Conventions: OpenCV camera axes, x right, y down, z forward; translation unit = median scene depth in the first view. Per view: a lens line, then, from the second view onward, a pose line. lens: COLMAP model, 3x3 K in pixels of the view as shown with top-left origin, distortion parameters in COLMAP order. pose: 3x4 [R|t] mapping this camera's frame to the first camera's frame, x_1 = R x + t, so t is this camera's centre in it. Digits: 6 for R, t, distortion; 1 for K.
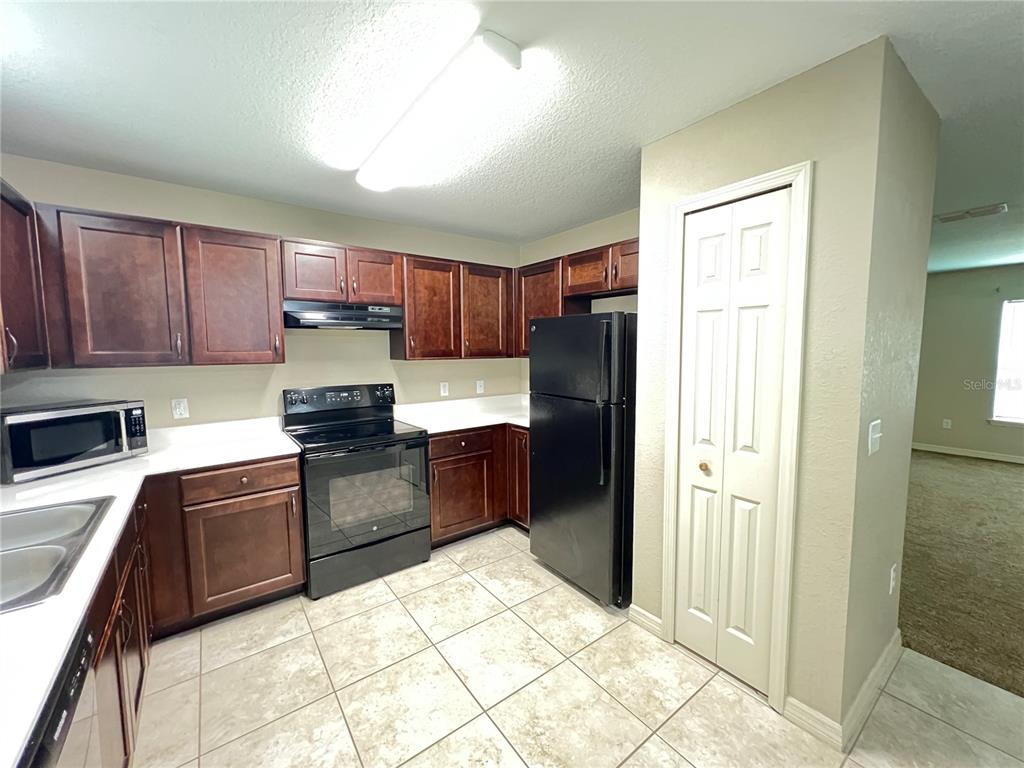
lens RADIAL K [[413.2, 0, 512.4], [0, 413.2, 381.9], [0, 0, 1]] dist [0.001658, 0.000212]
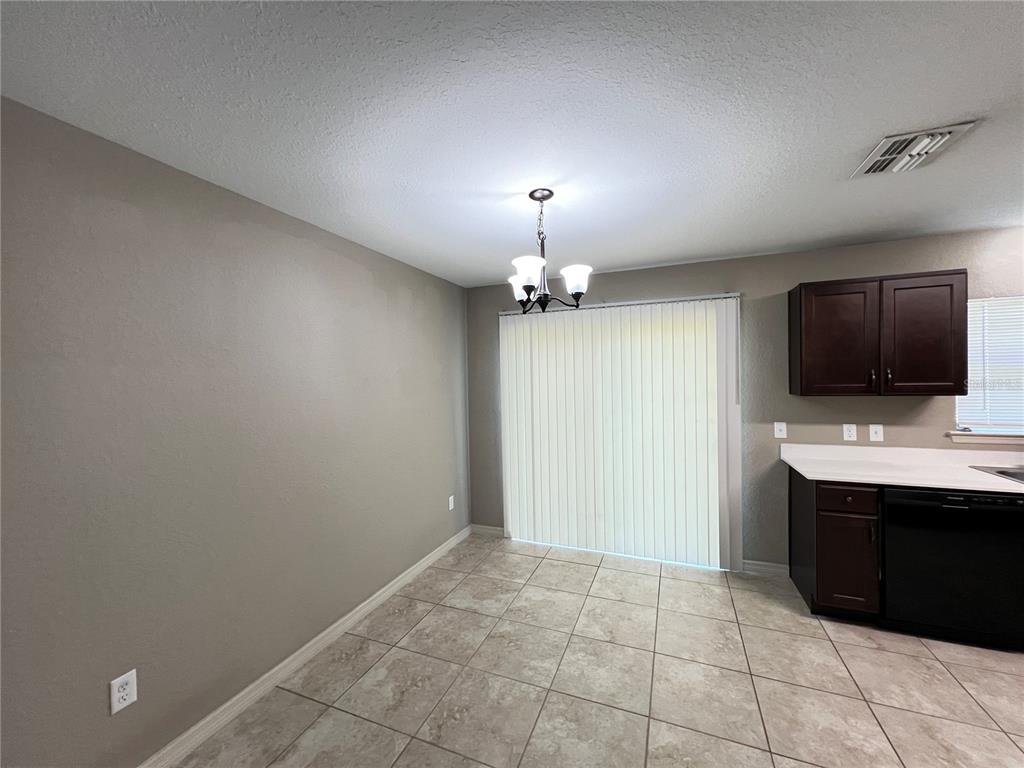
lens RADIAL K [[406.1, 0, 510.8], [0, 406.1, 385.7], [0, 0, 1]] dist [0.006528, -0.000541]
pose [[-0.851633, 0.030298, -0.523262, 1.146372], [-0.021931, 0.995394, 0.093329, -0.189267], [0.523680, 0.090958, -0.847046, 1.776457]]
